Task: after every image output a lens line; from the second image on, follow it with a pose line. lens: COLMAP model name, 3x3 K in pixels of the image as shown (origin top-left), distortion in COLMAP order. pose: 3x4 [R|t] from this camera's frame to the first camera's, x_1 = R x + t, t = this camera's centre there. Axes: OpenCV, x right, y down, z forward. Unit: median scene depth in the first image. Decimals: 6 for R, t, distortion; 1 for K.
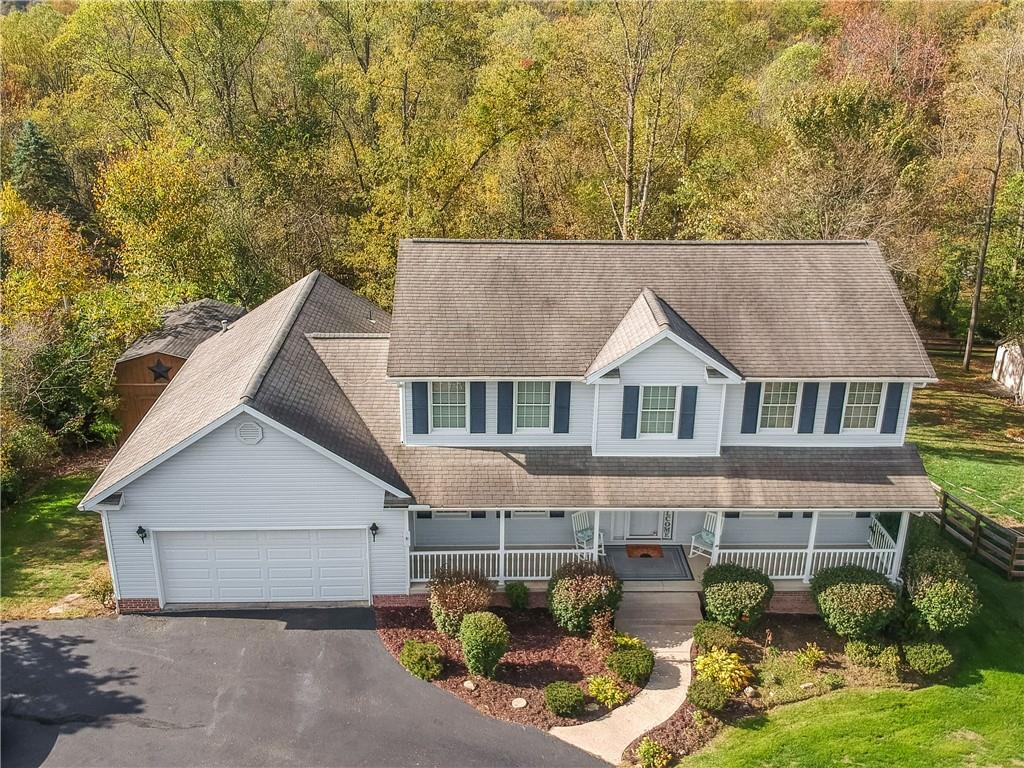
lens RADIAL K [[972.4, 0, 512.4], [0, 972.4, 382.2], [0, 0, 1]] dist [0.029515, 0.000000]
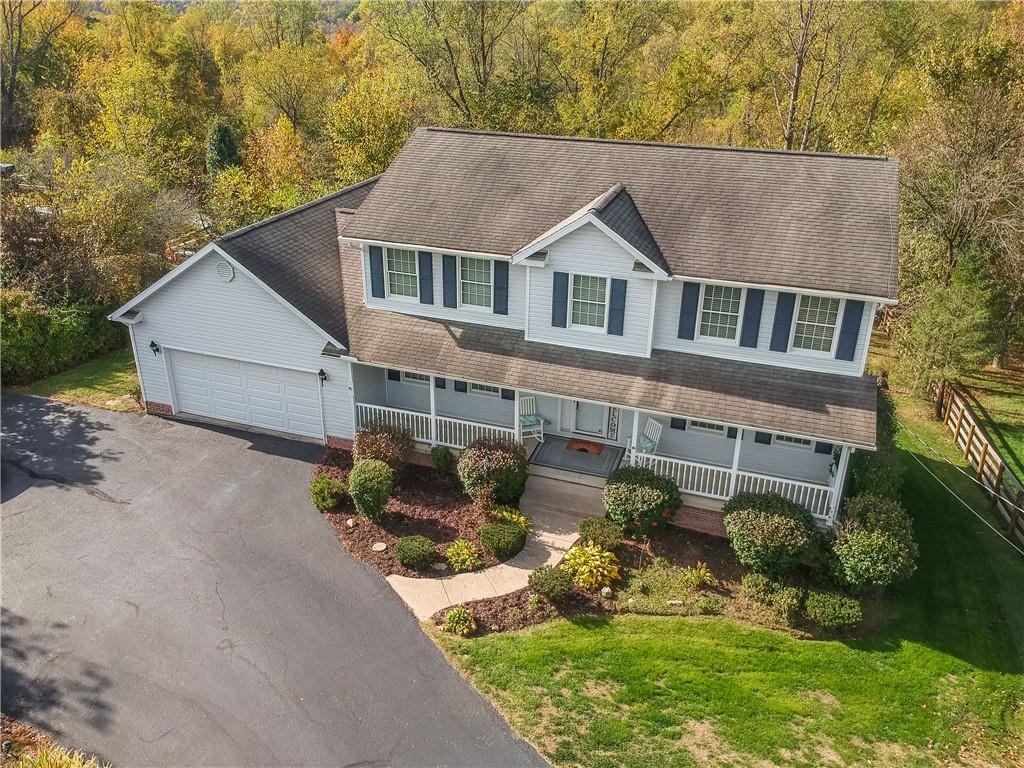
lens RADIAL K [[747.1, 0, 505.9], [0, 747.1, 385.4], [0, 0, 1]] dist [0.055739, -0.019685]
pose [[0.934829, 0.156038, -0.318979, 0.328862], [-0.137994, 0.987313, 0.078556, 0.065818], [0.327189, -0.029420, 0.944501, 0.253741]]
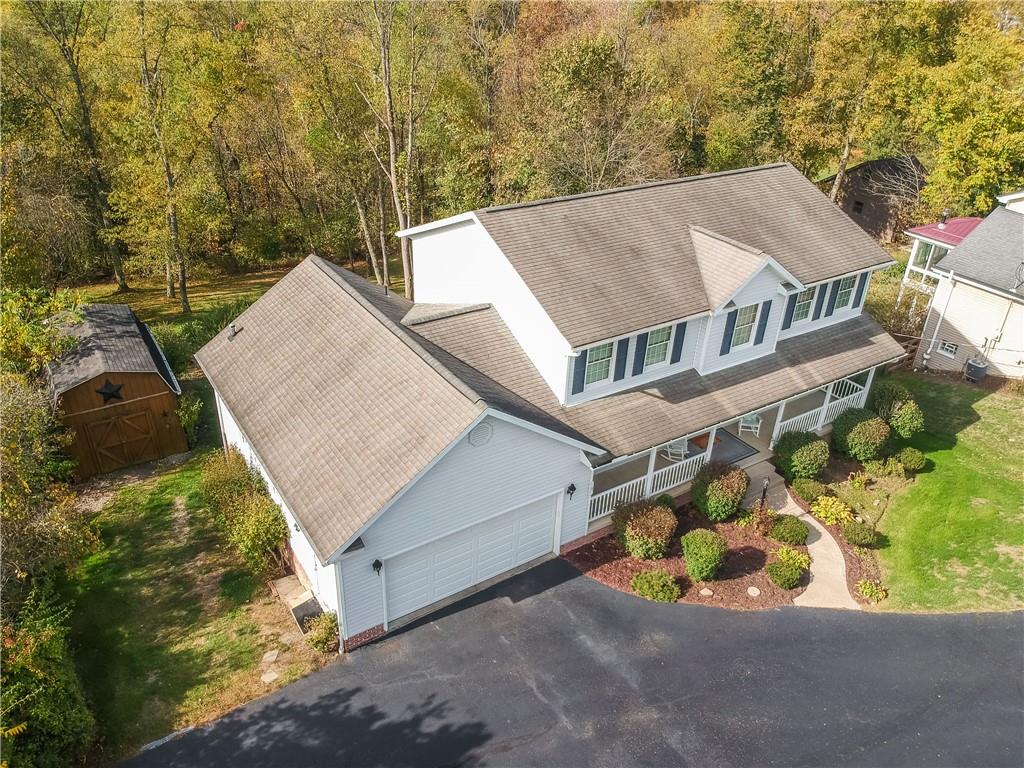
lens RADIAL K [[747.1, 0, 496.1], [0, 747.1, 403.0], [0, 0, 1]] dist [0.055739, -0.019685]
pose [[0.866720, -0.249844, 0.431710, -0.544093], [0.178810, 0.963613, 0.198687, -0.119430], [-0.465643, -0.095012, 0.879858, 0.316280]]
